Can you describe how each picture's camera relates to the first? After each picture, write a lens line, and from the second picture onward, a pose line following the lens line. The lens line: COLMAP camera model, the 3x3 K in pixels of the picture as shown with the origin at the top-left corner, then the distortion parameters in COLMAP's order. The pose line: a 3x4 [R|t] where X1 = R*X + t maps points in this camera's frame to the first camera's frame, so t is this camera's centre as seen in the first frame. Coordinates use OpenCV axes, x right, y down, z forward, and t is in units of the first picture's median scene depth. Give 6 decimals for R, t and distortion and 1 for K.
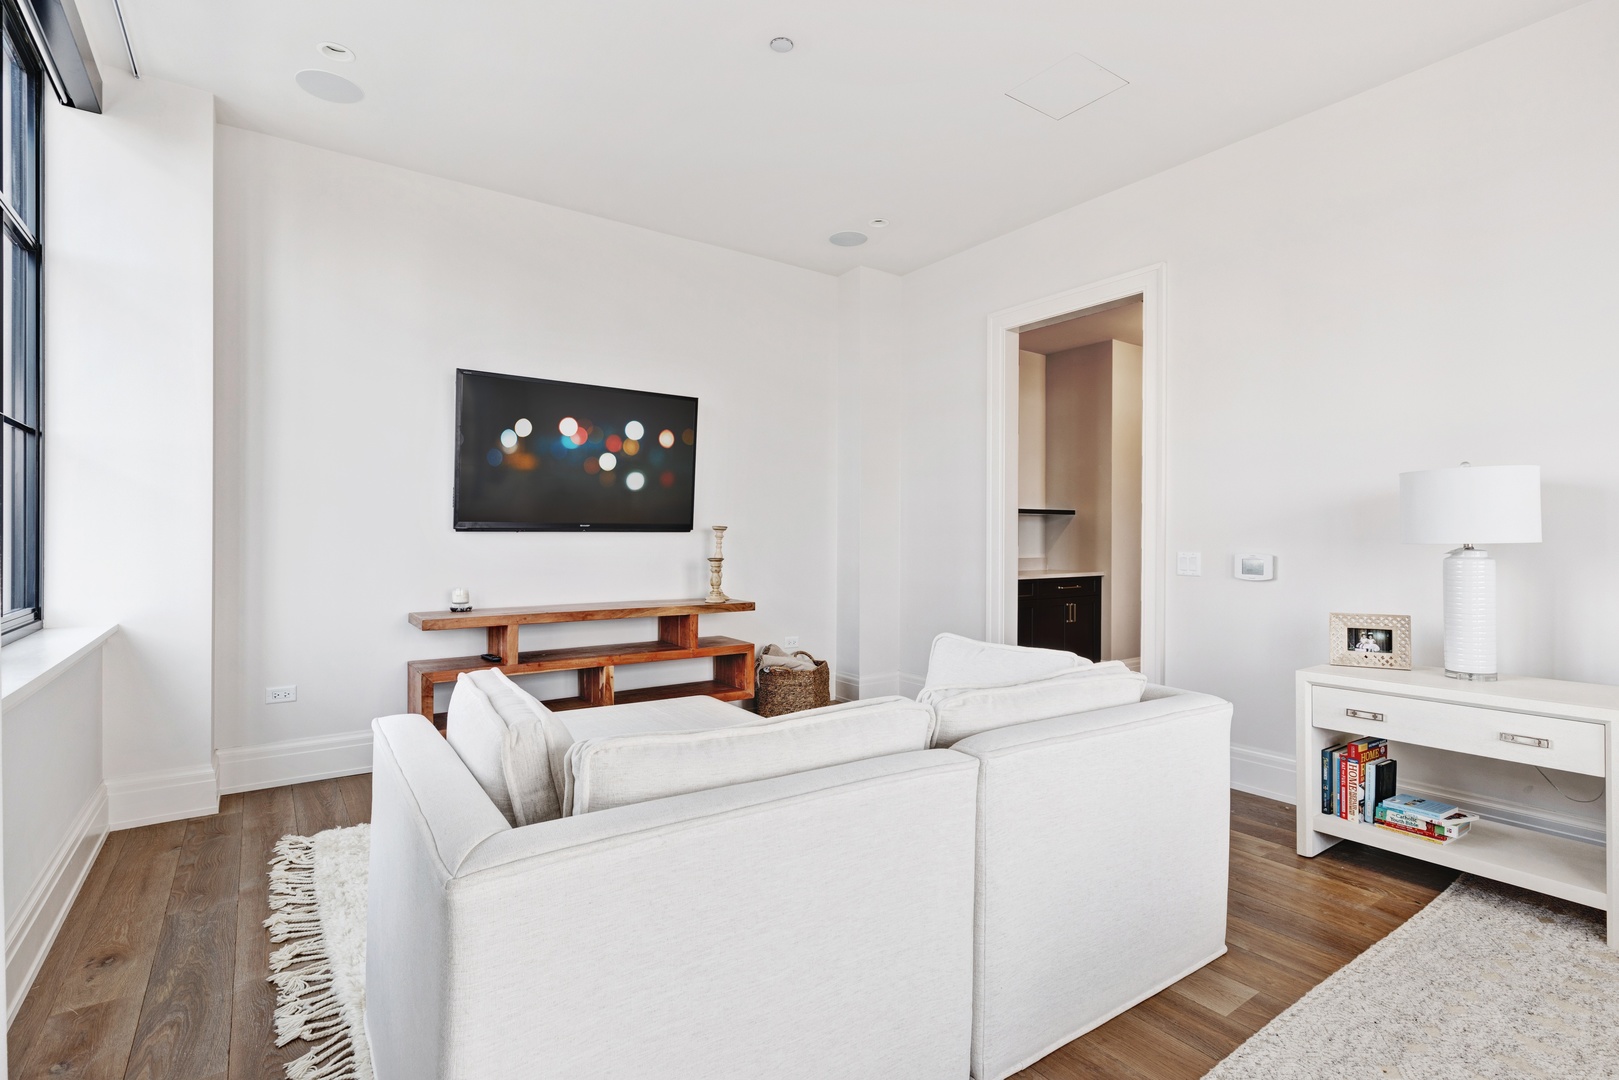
lens RADIAL K [[789.1, 0, 809.5], [0, 789.1, 540.0], [0, 0, 1]] dist [0.000691, 0.000122]
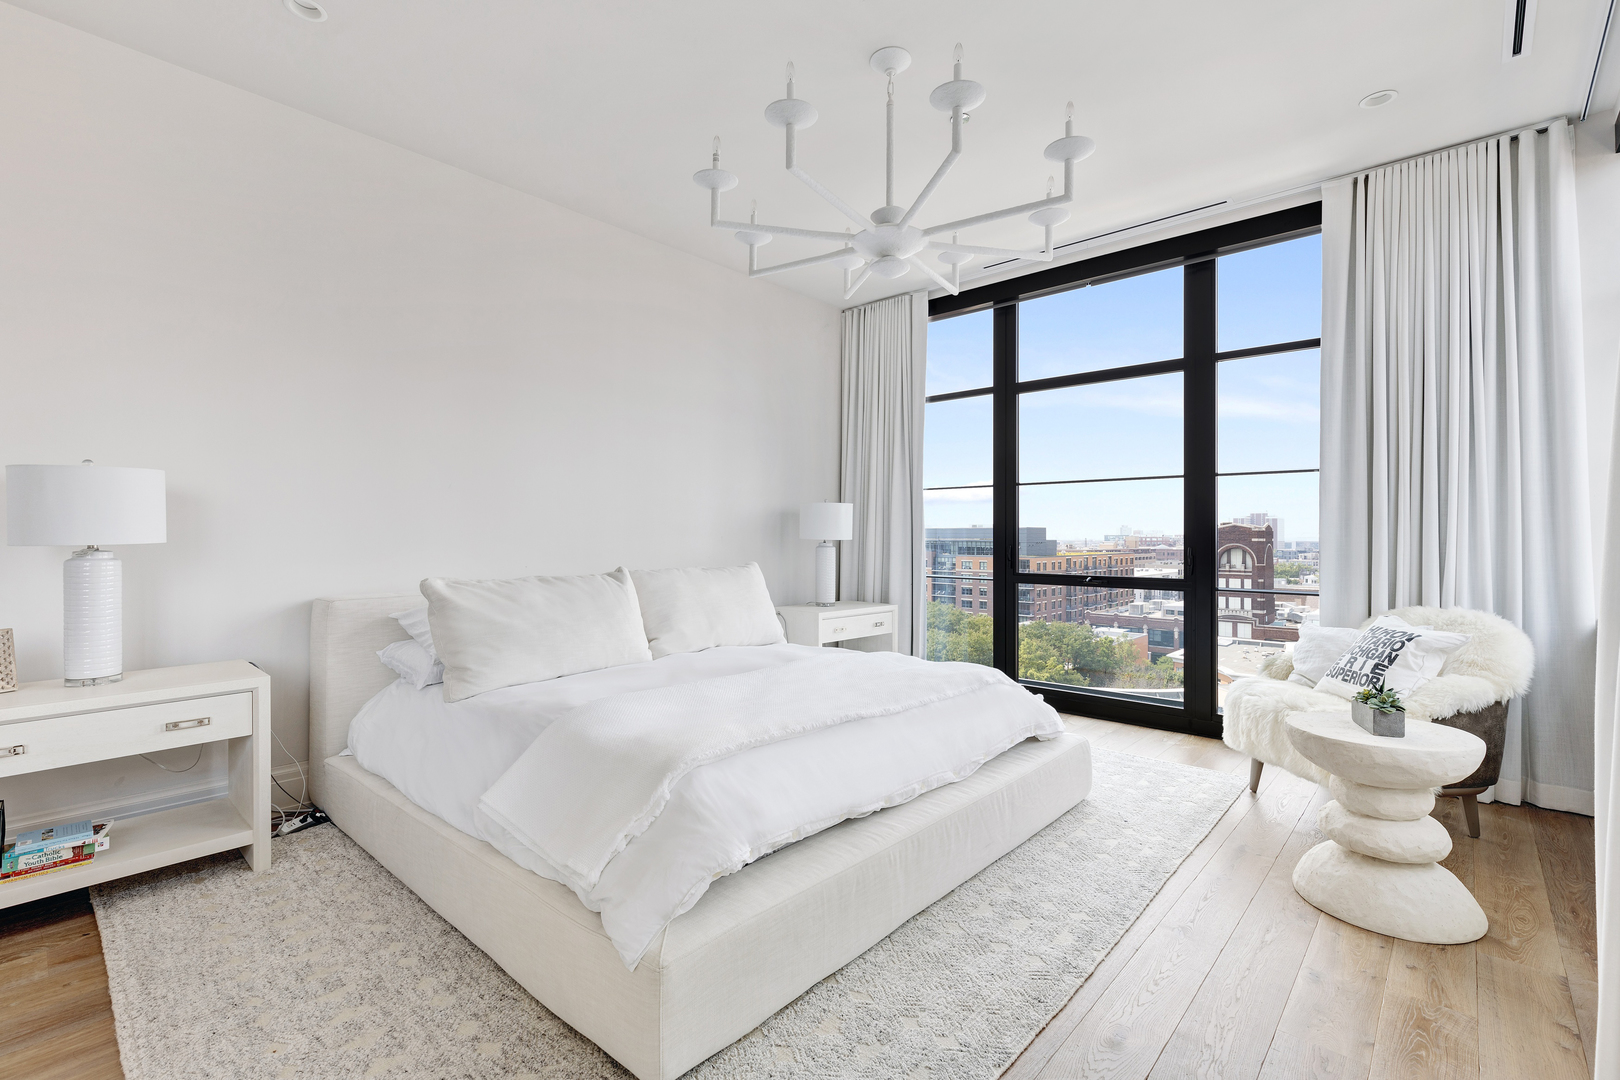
lens RADIAL K [[731.0, 0, 810.0], [0, 731.0, 540.0], [0, 0, 1]] dist [0.002711, 0.000856]
pose [[-0.233846, -0.002463, 0.972270, -0.252922], [0.007172, 0.999965, 0.004258, 0.001514], [-0.972247, 0.007968, -0.233820, 0.367322]]
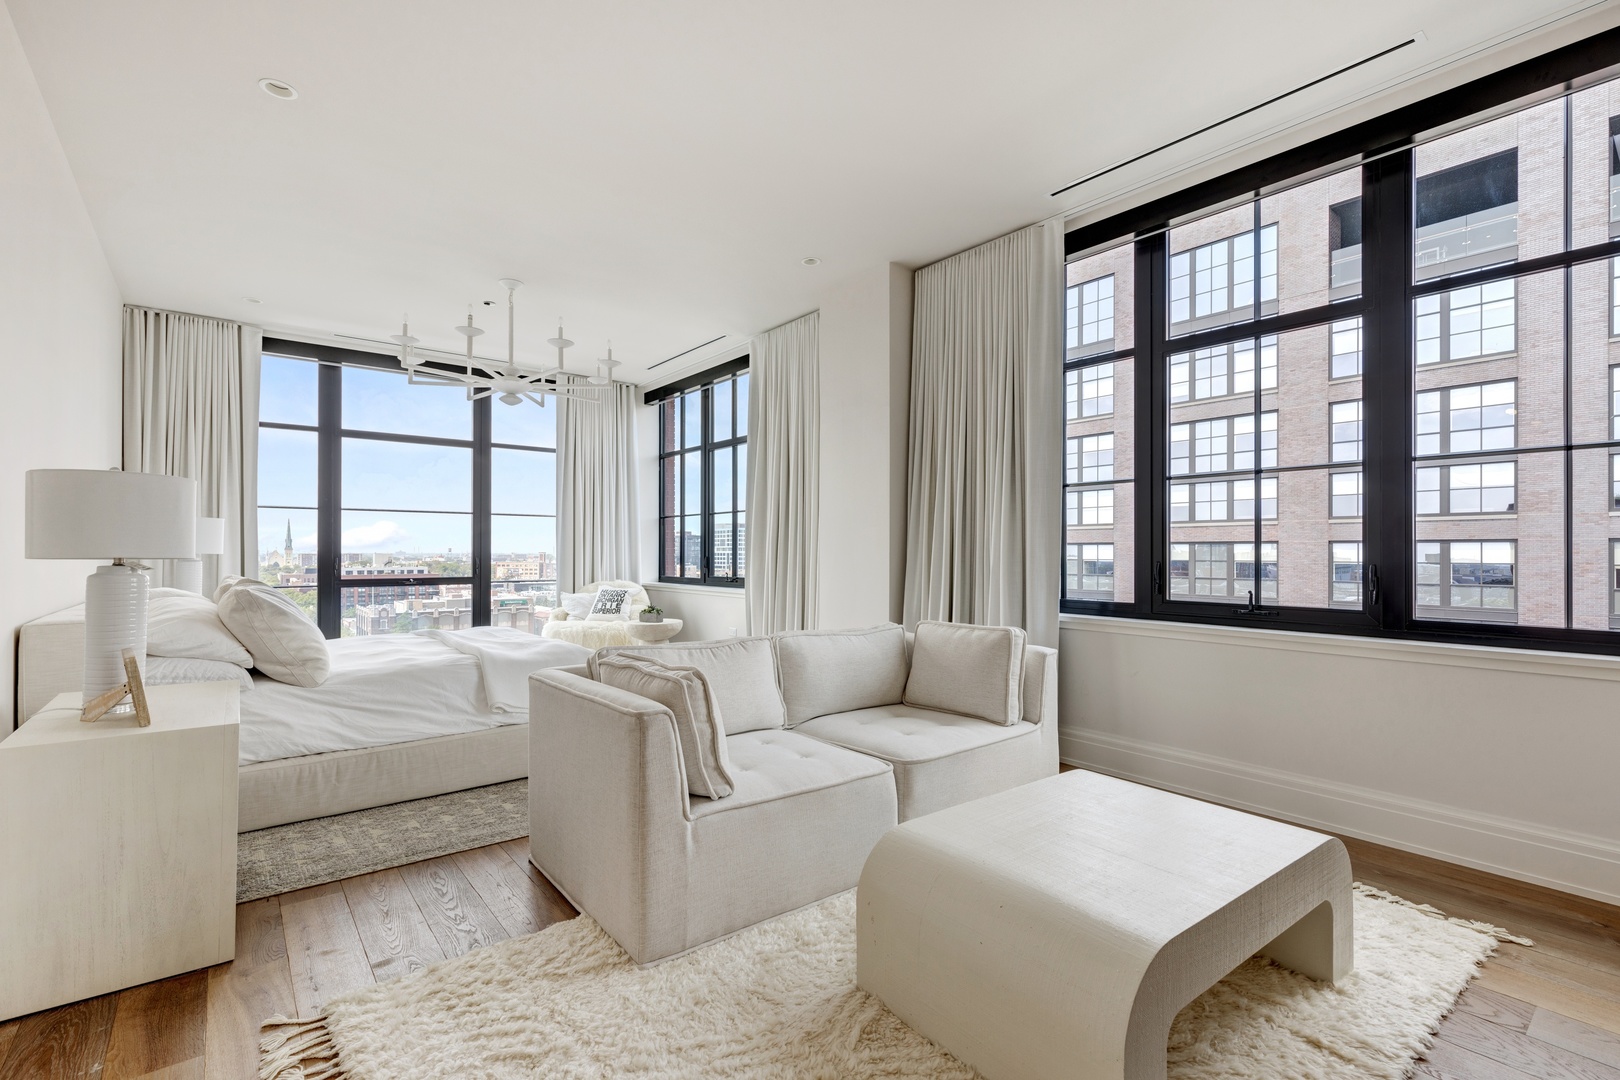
lens RADIAL K [[731.0, 0, 810.0], [0, 731.0, 540.0], [0, 0, 1]] dist [0.002711, 0.000856]
pose [[-0.997812, 0.001840, -0.066083, 0.116448], [0.002451, 0.999955, -0.009158, -0.004696], [0.066063, -0.009300, -0.997772, 1.982592]]
